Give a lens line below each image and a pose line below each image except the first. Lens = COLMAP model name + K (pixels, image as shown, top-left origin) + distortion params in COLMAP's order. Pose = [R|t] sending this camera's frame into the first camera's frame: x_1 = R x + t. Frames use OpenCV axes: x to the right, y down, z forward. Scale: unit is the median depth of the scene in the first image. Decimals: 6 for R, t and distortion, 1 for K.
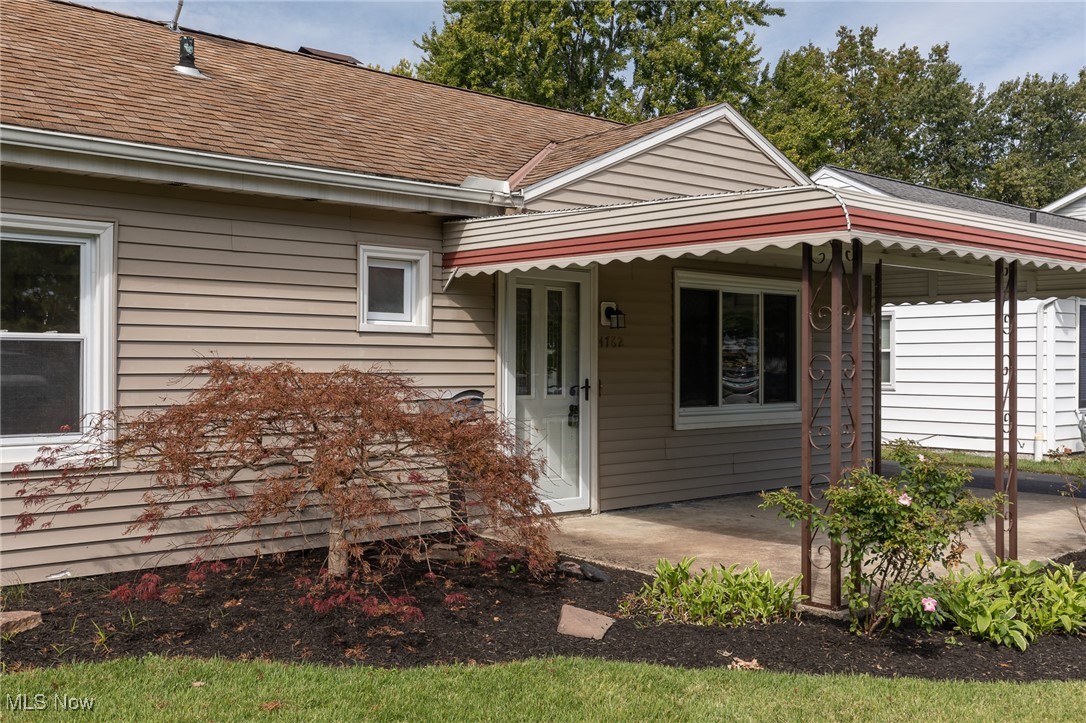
lens RADIAL K [[1062.5, 0, 544.4], [0, 1062.5, 358.6], [0, 0, 1]] dist [0.000158, 0.000000]
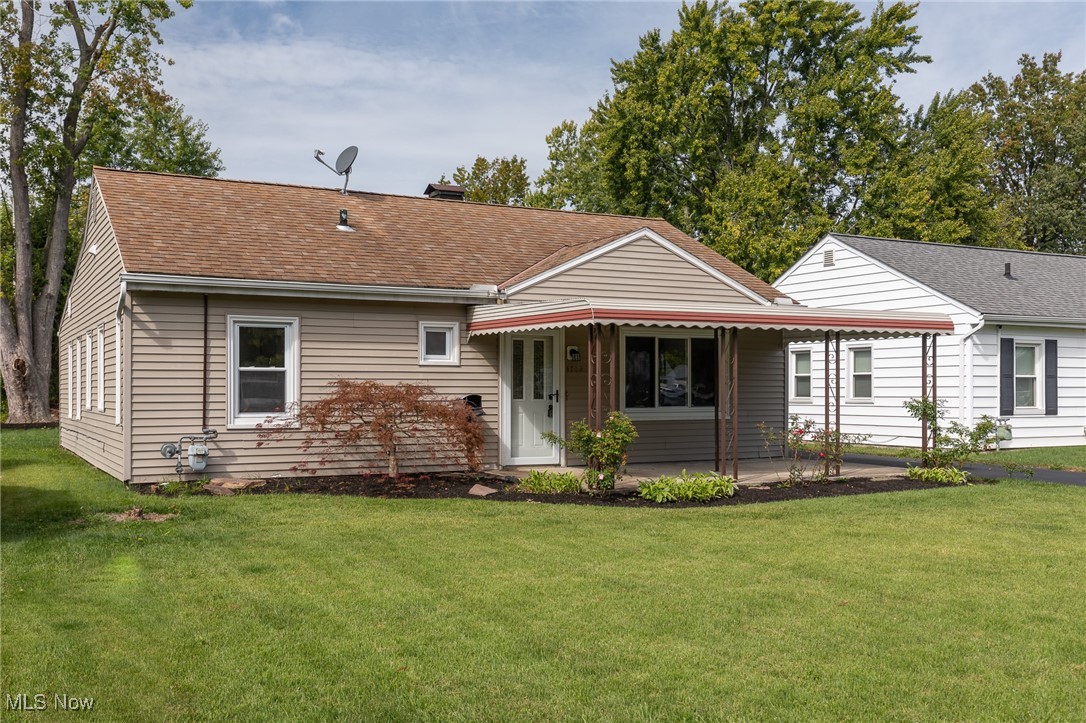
lens RADIAL K [[1062.5, 0, 532.5], [0, 1062.5, 373.2], [0, 0, 1]] dist [0.000158, 0.000000]
pose [[0.975137, -0.007751, -0.221466, 0.399173], [0.005021, 0.999904, -0.012889, 0.013641], [0.221545, 0.011456, 0.975083, -0.748061]]
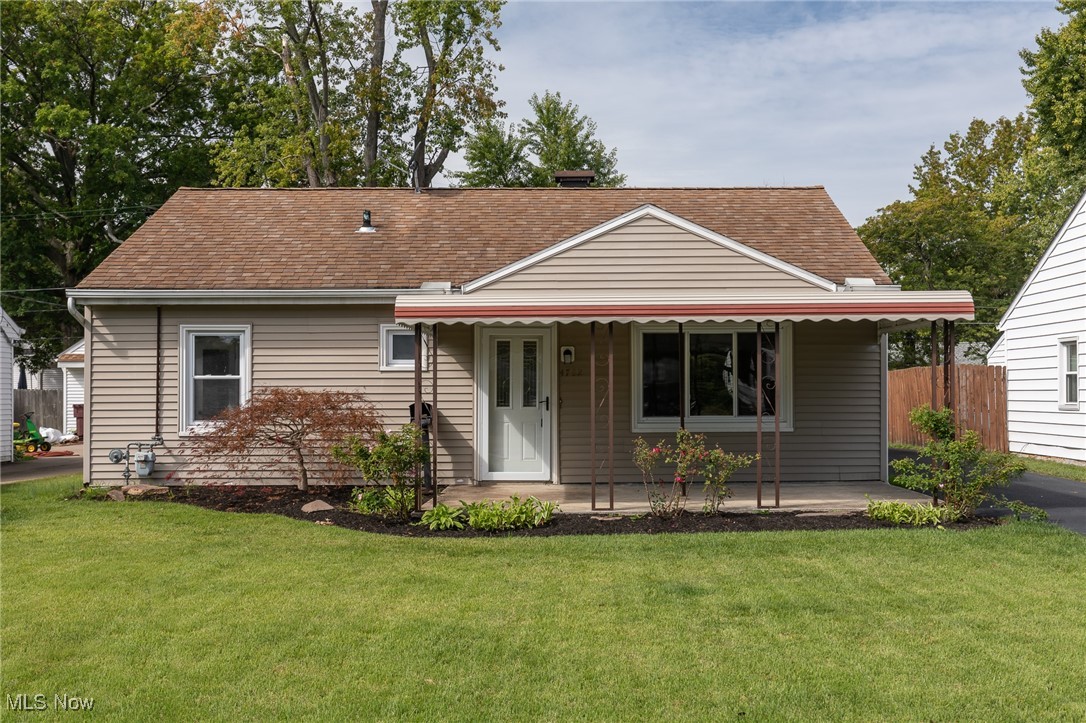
lens RADIAL K [[1140.9, 0, 553.1], [0, 1140.9, 357.0], [0, 0, 1]] dist [0.011132, 0.000000]
pose [[0.760451, -0.027354, -0.648818, 1.156150], [0.009915, 0.999485, -0.030518, 0.012066], [0.649319, 0.016775, 0.760331, -0.274327]]
